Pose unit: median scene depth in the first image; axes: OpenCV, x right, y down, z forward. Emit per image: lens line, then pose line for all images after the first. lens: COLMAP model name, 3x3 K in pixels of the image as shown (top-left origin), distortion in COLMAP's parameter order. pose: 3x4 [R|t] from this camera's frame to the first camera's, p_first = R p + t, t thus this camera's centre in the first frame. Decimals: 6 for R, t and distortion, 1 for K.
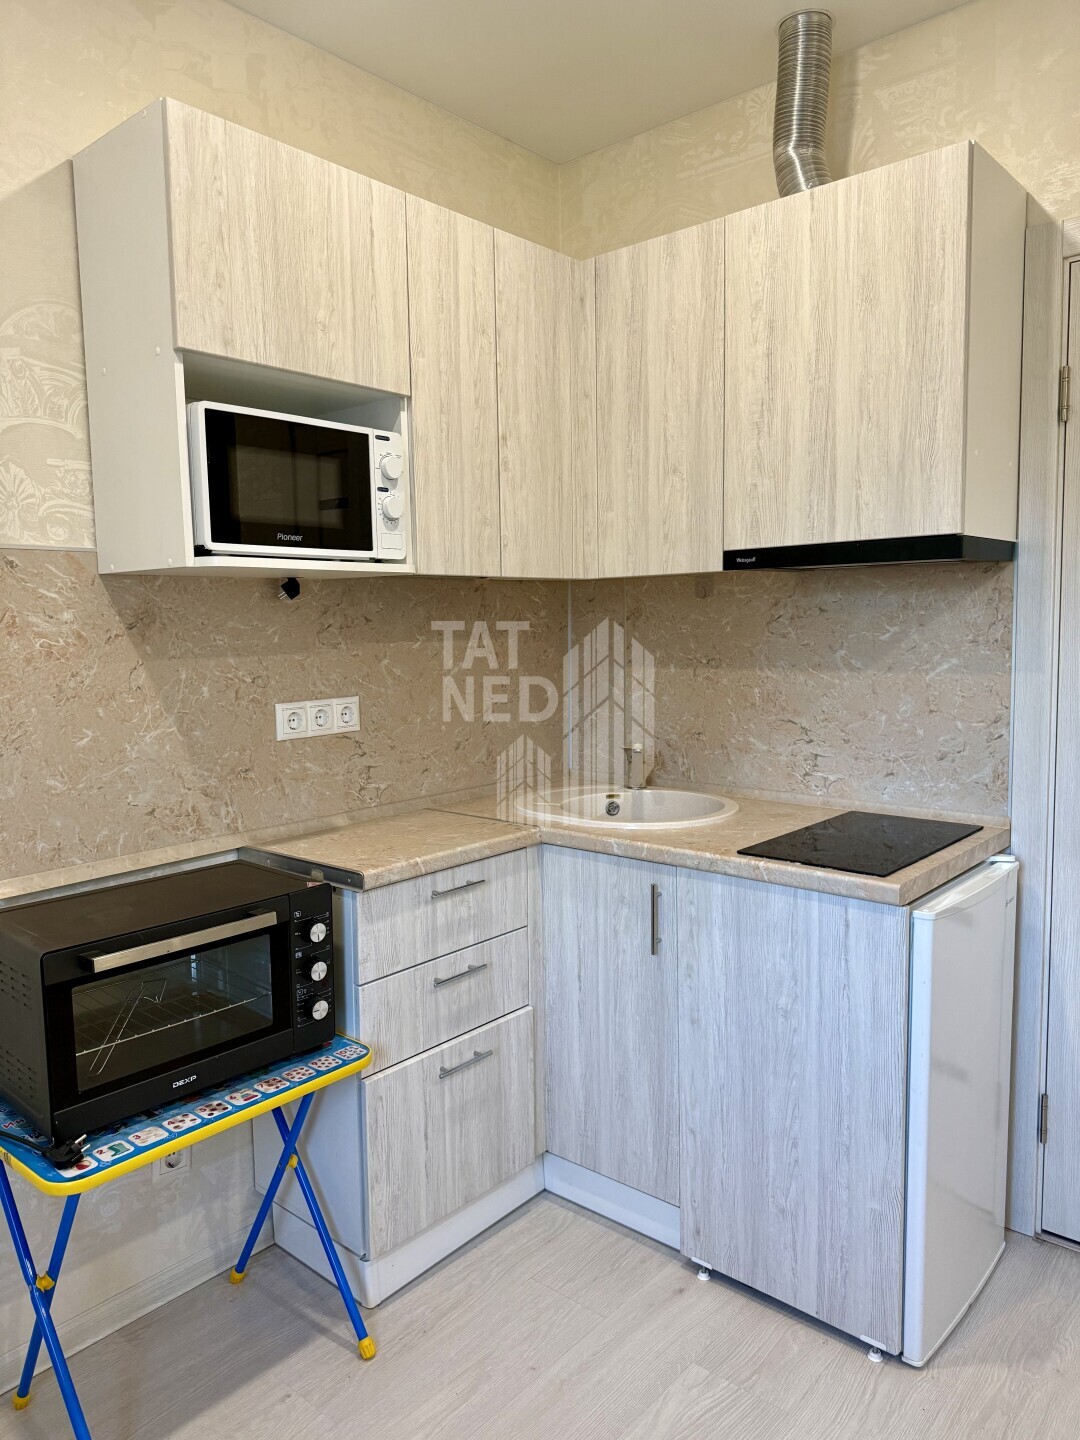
lens RADIAL K [[1024.6, 0, 540.0], [0, 1024.6, 720.0], [0, 0, 1]] dist [0.000839, 0.000471]
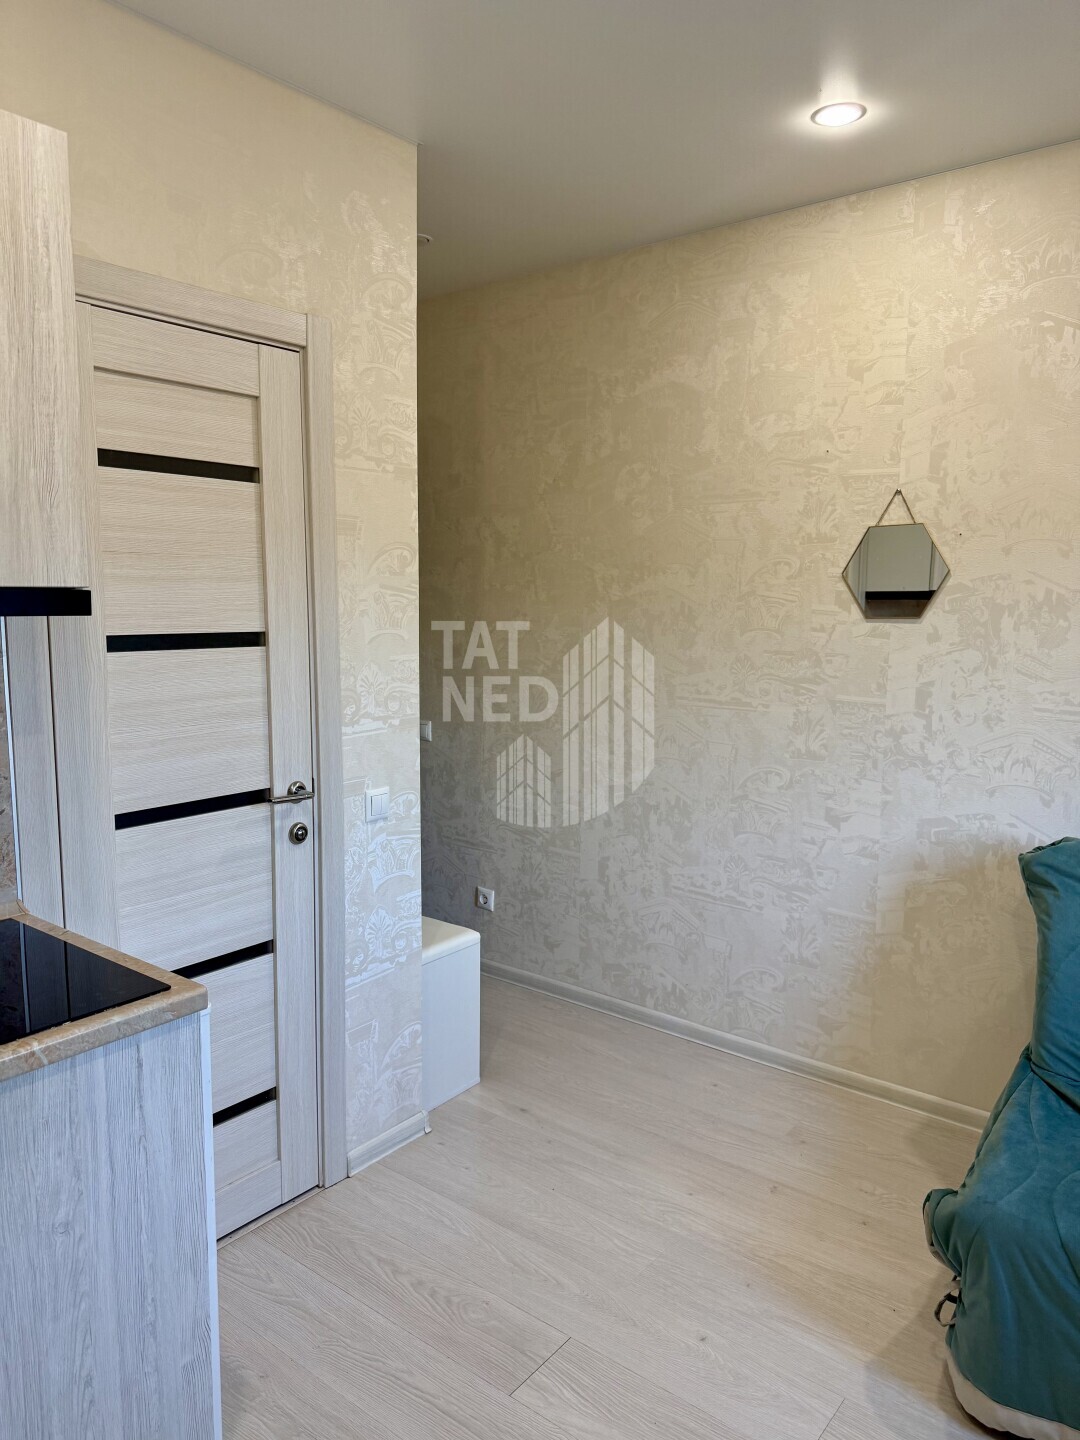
lens RADIAL K [[1024.6, 0, 540.0], [0, 1024.6, 720.0], [0, 0, 1]] dist [0.000839, 0.000471]
pose [[-0.045396, -0.102067, 0.993741, -0.484205], [0.095683, 0.989749, 0.106028, -0.125609], [-0.994376, 0.099898, -0.035164, 0.655013]]
